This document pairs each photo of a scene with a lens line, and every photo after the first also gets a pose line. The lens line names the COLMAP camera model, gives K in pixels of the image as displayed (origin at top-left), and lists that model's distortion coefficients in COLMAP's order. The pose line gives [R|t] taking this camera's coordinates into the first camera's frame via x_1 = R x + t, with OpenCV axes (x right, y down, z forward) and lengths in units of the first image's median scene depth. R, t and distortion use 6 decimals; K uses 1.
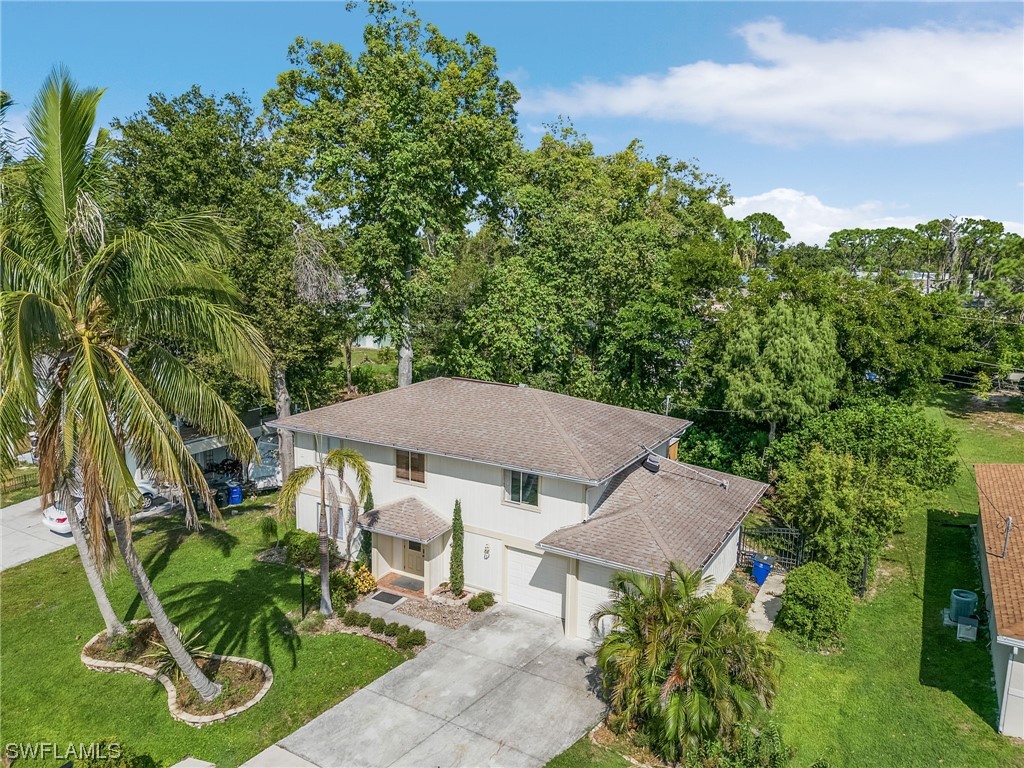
lens RADIAL K [[709.2, 0, 512.0], [0, 709.2, 384.0], [0, 0, 1]] dist [0.084137, -0.083047]
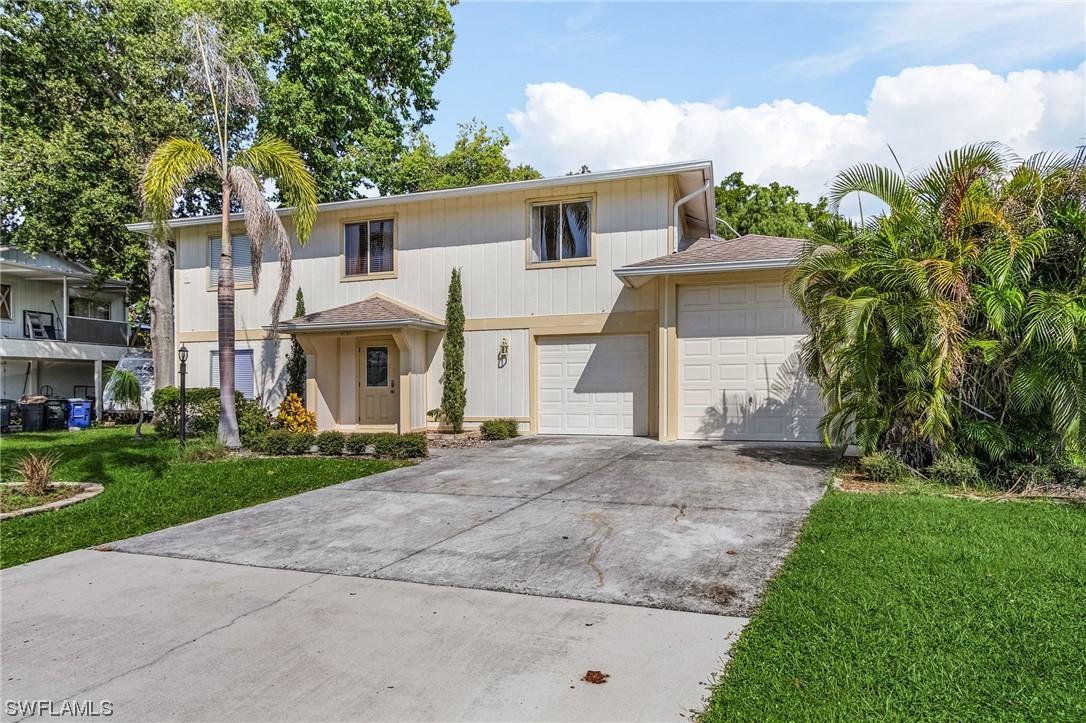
lens RADIAL K [[562.0, 0, 543.0], [0, 562.0, 361.5], [0, 0, 1]] dist [-0.000104, -0.000293]
pose [[0.964414, -0.028414, 0.262865, -0.133081], [0.077552, 0.980879, -0.178501, 0.334133], [-0.252767, 0.192534, 0.948177, 0.512648]]
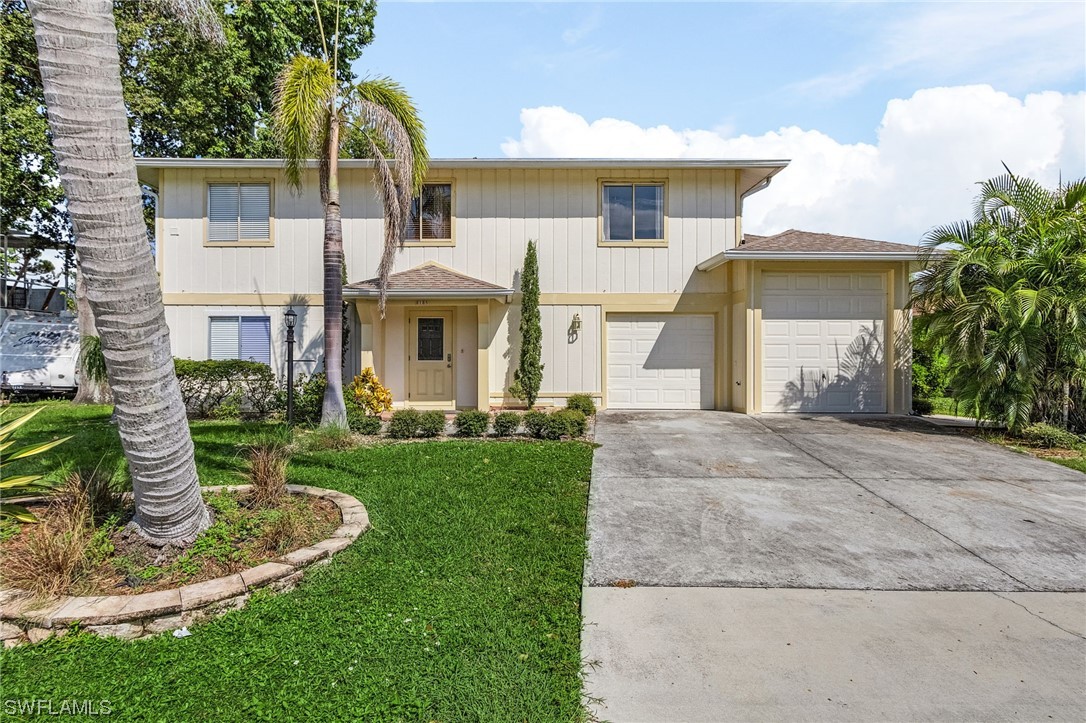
lens RADIAL K [[511.0, 0, 543.1], [0, 511.0, 336.4], [0, 0, 1]] dist [0.001544, 0.000391]
pose [[0.860016, -0.004369, 0.510249, -0.291223], [0.100126, 0.981968, -0.160354, 0.312122], [-0.500348, 0.188996, 0.844945, 0.623828]]
